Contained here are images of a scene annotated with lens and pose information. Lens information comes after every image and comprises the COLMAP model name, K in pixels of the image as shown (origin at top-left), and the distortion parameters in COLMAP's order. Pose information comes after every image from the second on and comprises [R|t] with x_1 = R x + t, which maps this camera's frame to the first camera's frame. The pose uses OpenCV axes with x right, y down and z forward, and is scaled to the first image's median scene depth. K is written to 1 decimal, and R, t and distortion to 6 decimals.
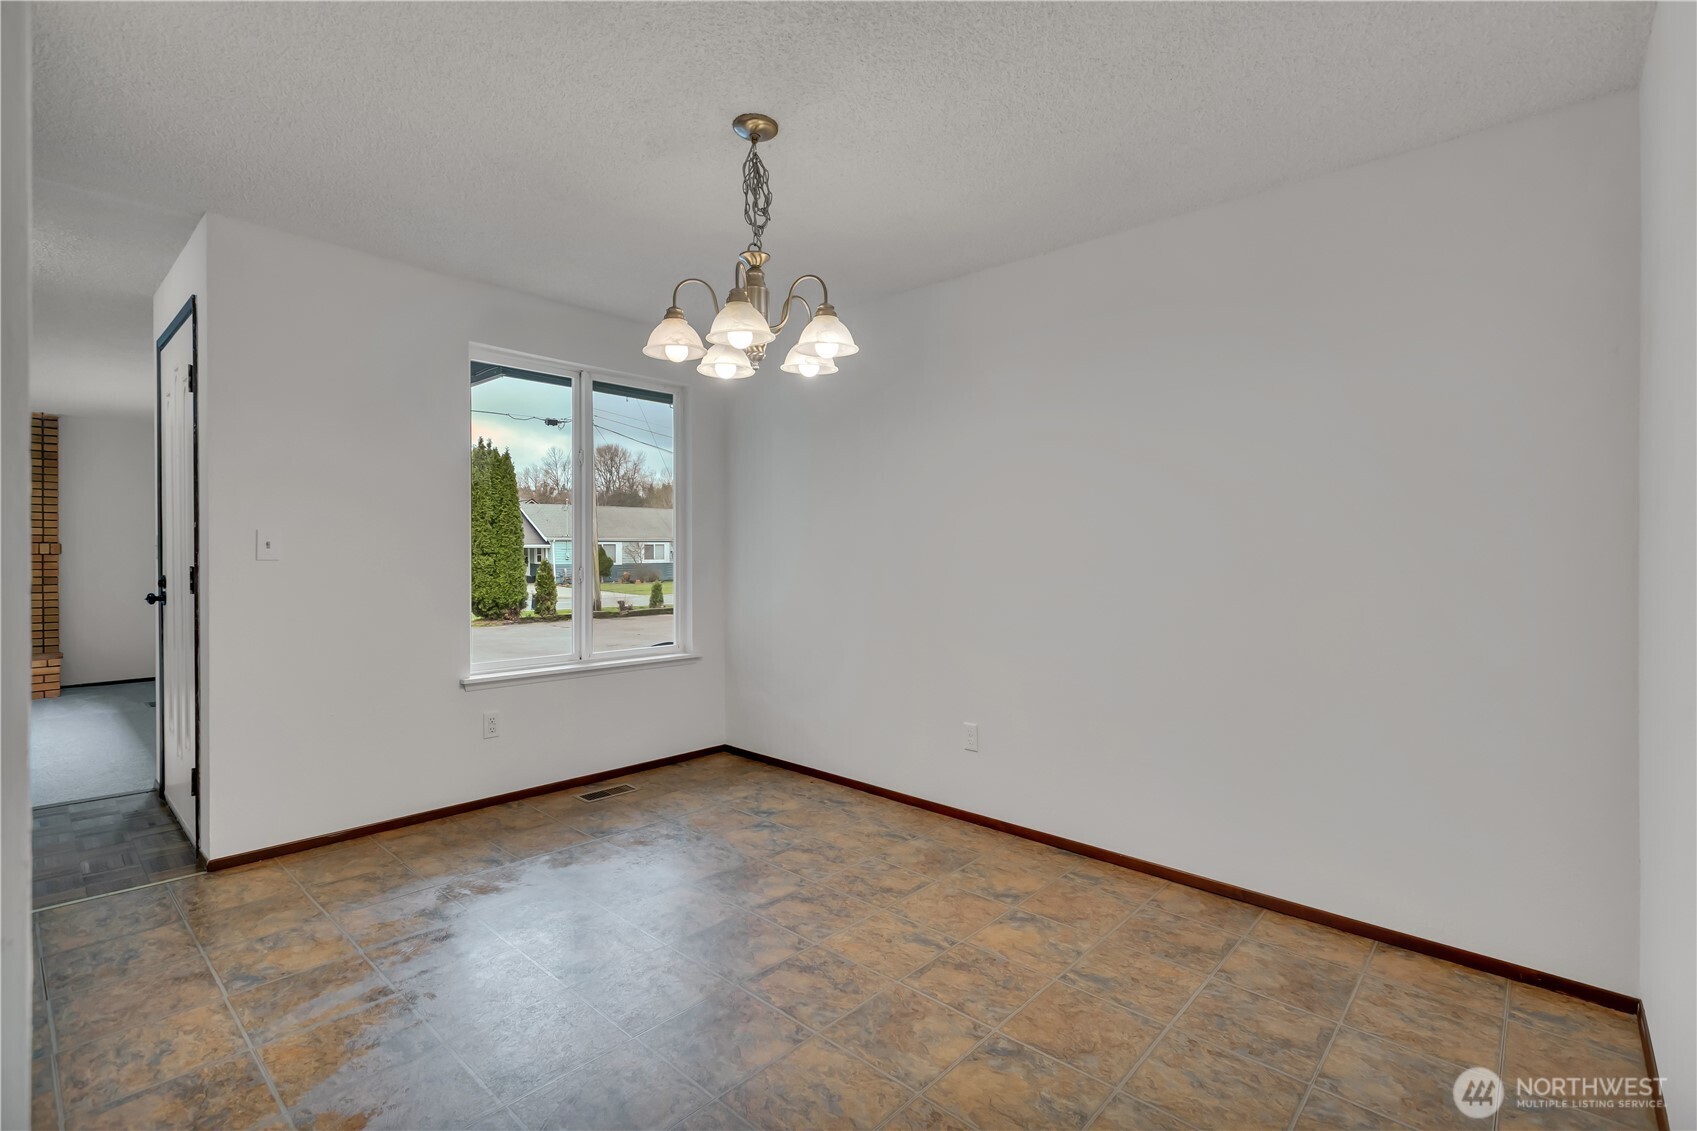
lens RADIAL K [[768.8, 0, 848.5], [0, 768.8, 565.5], [0, 0, 1]] dist [-0.001181, -0.000008]
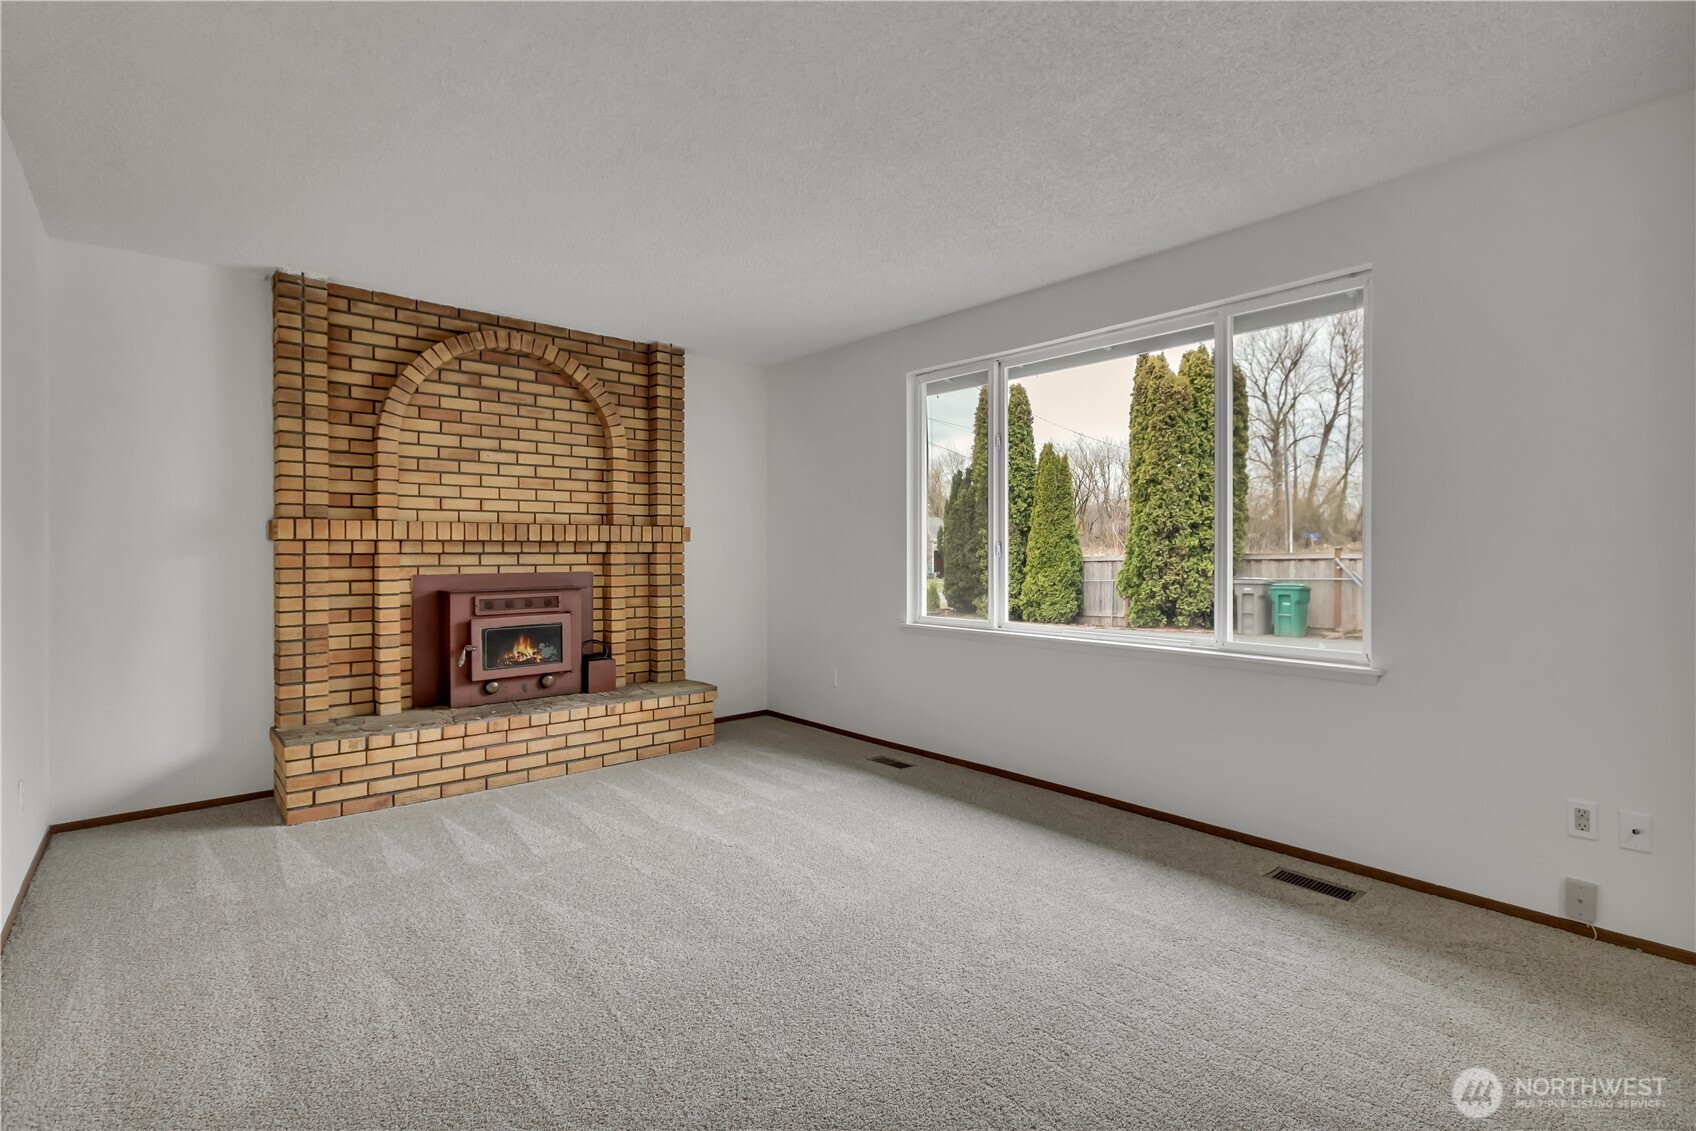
lens RADIAL K [[793.2, 0, 848.0], [0, 793.2, 565.5], [0, 0, 1]] dist [0.000956, 0.000170]
pose [[0.991872, -0.008377, -0.126967, -0.235096], [0.008208, 0.999965, -0.001857, 0.002788], [0.126978, 0.000800, 0.991905, 0.086029]]
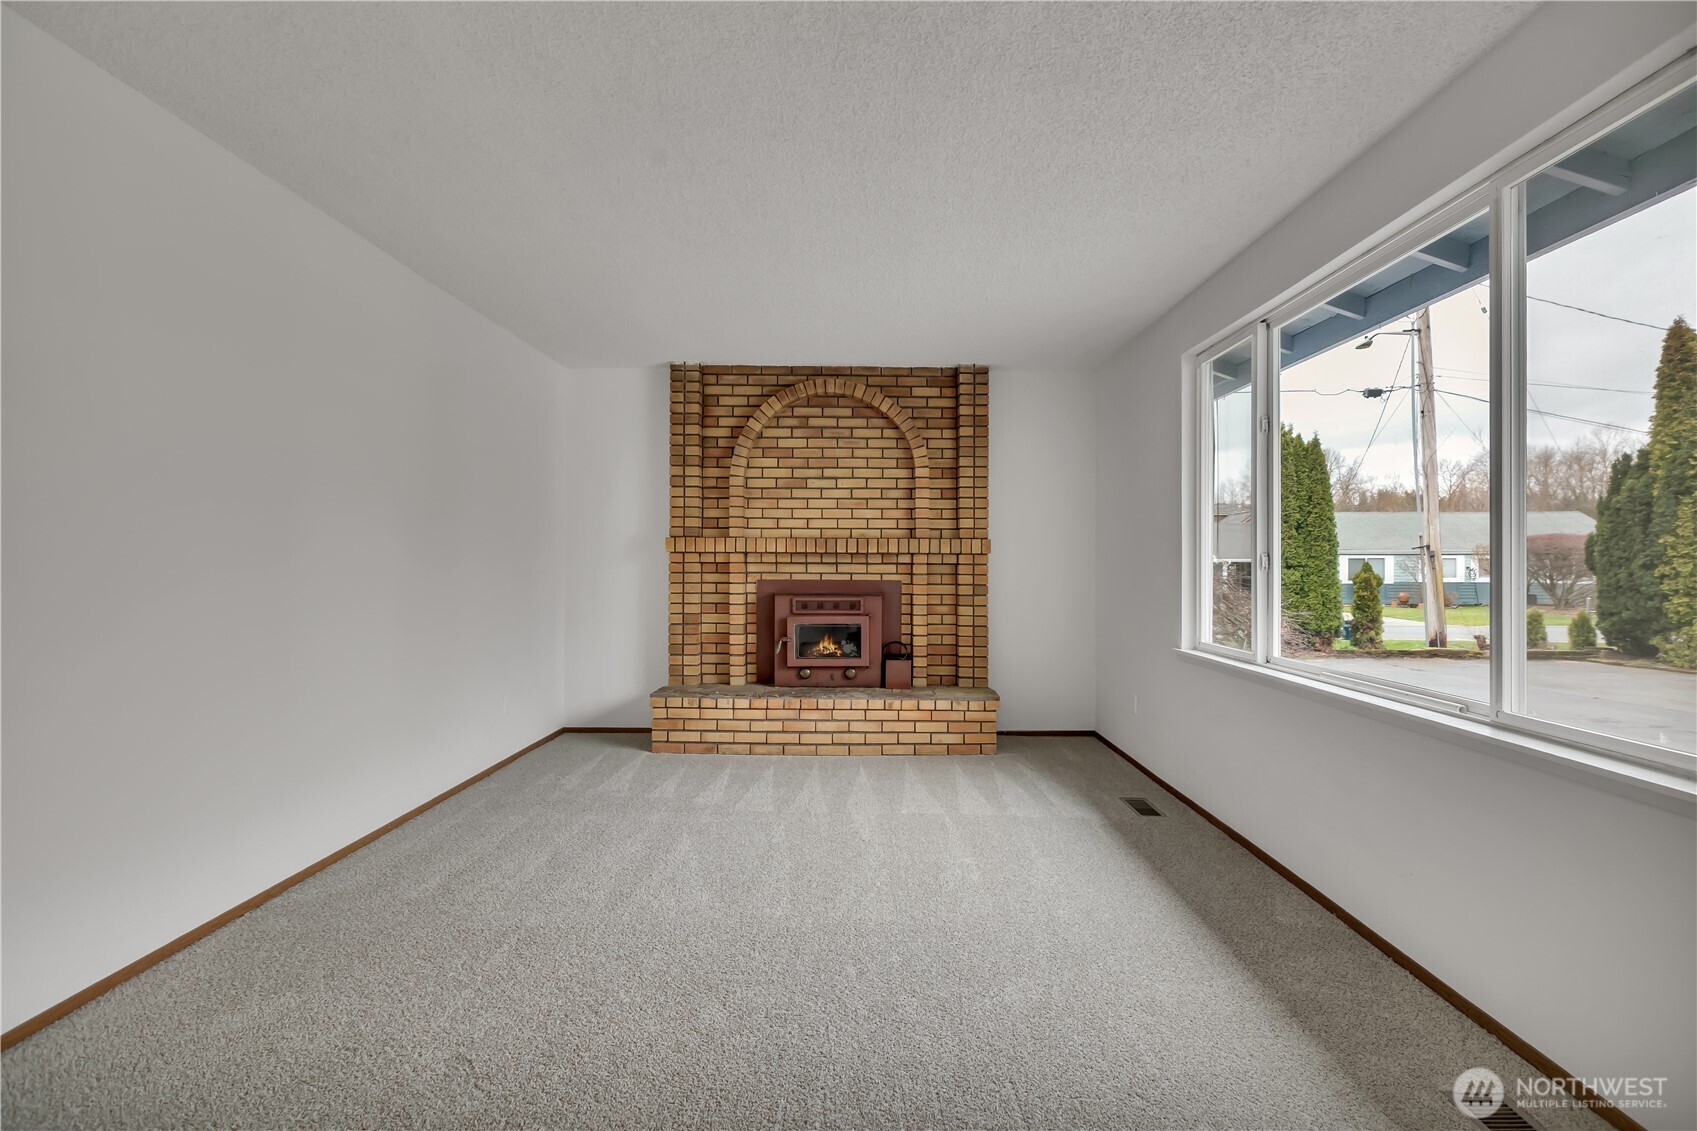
lens RADIAL K [[768.8, 0, 848.5], [0, 768.8, 565.5], [0, 0, 1]] dist [-0.001181, -0.000008]
pose [[0.659050, -0.002899, -0.752094, -0.168491], [-0.014254, 0.999765, -0.016344, 0.003050], [0.751964, 0.021491, 0.658853, 0.124461]]
